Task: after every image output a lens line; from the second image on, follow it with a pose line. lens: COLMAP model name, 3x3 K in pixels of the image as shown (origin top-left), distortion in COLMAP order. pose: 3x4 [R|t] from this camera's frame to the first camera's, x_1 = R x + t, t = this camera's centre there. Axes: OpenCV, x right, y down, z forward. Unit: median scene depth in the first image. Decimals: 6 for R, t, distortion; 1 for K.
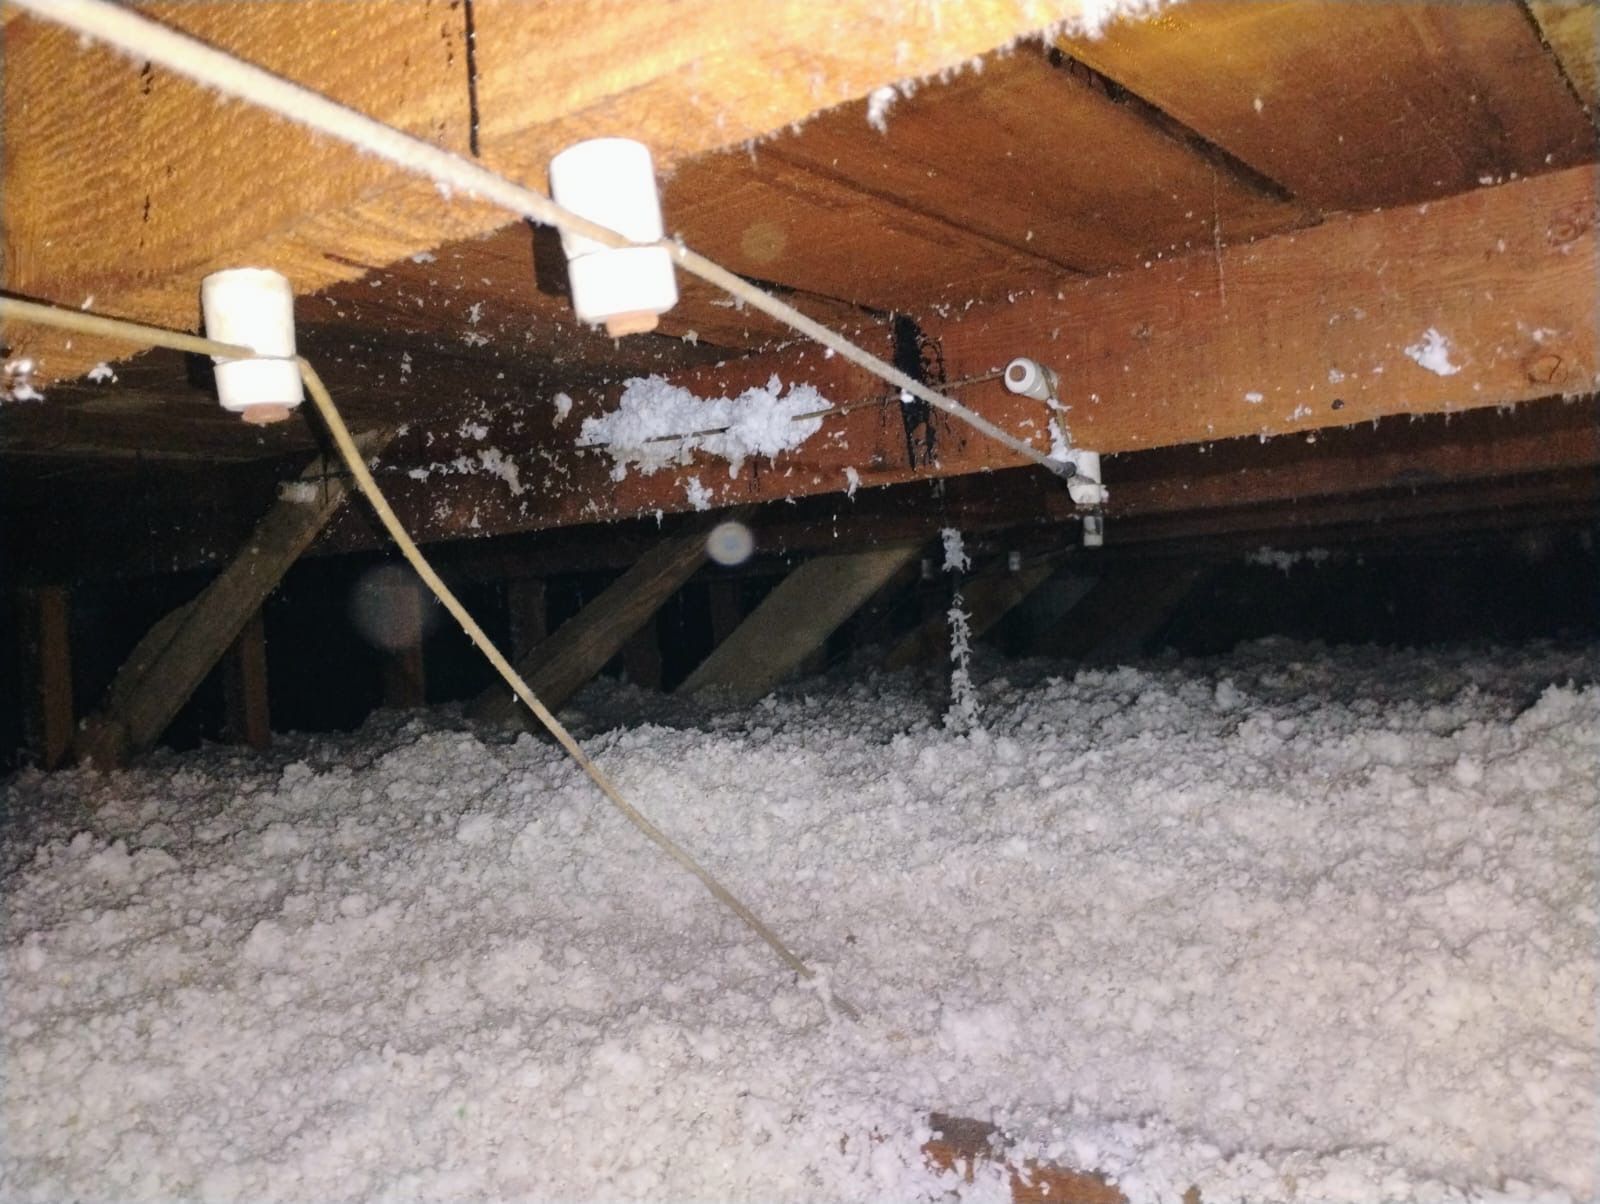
lens RADIAL K [[1243.5, 0, 783.5], [0, 1243.5, 602.5], [0, 0, 1]] dist [0.010505, -0.042131]
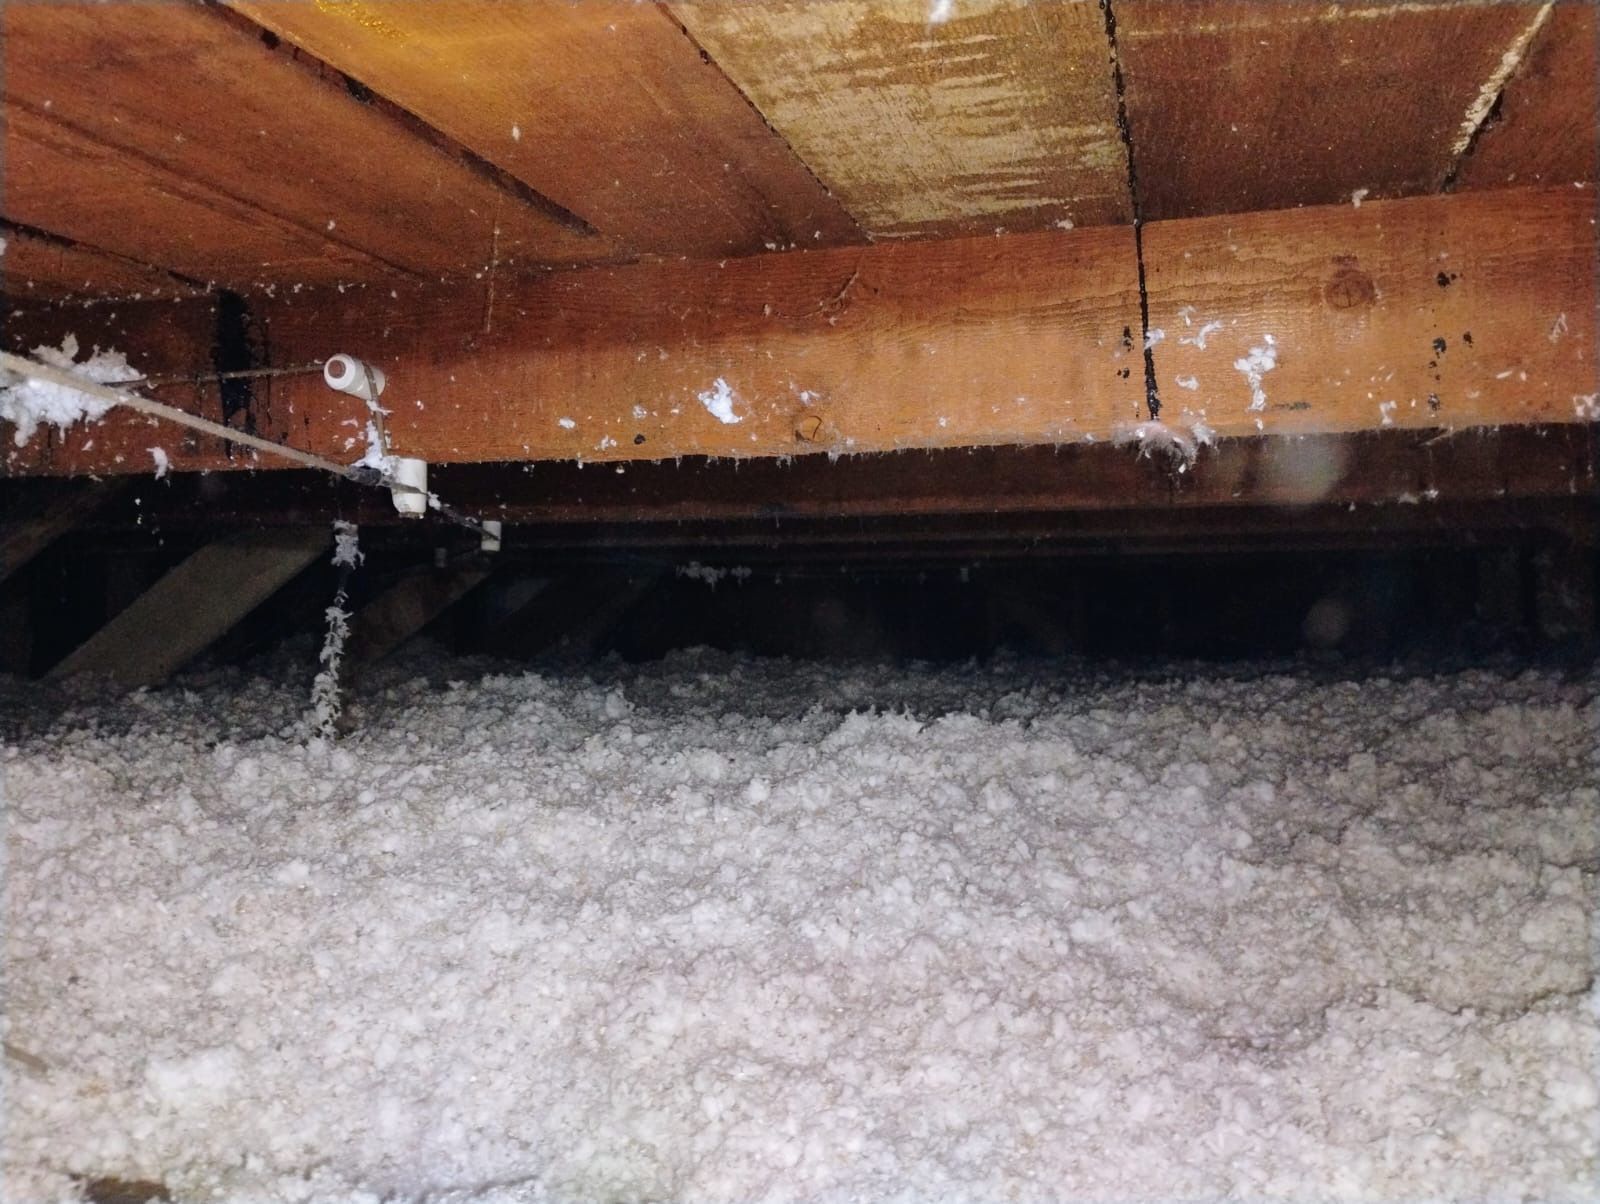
lens RADIAL K [[1243.5, 0, 783.5], [0, 1243.5, 602.5], [0, 0, 1]] dist [0.010505, -0.042131]
pose [[0.924131, 0.059218, 0.377458, 0.158328], [-0.061849, 0.998072, -0.005158, -0.023653], [-0.377035, -0.018579, 0.926012, -0.005287]]
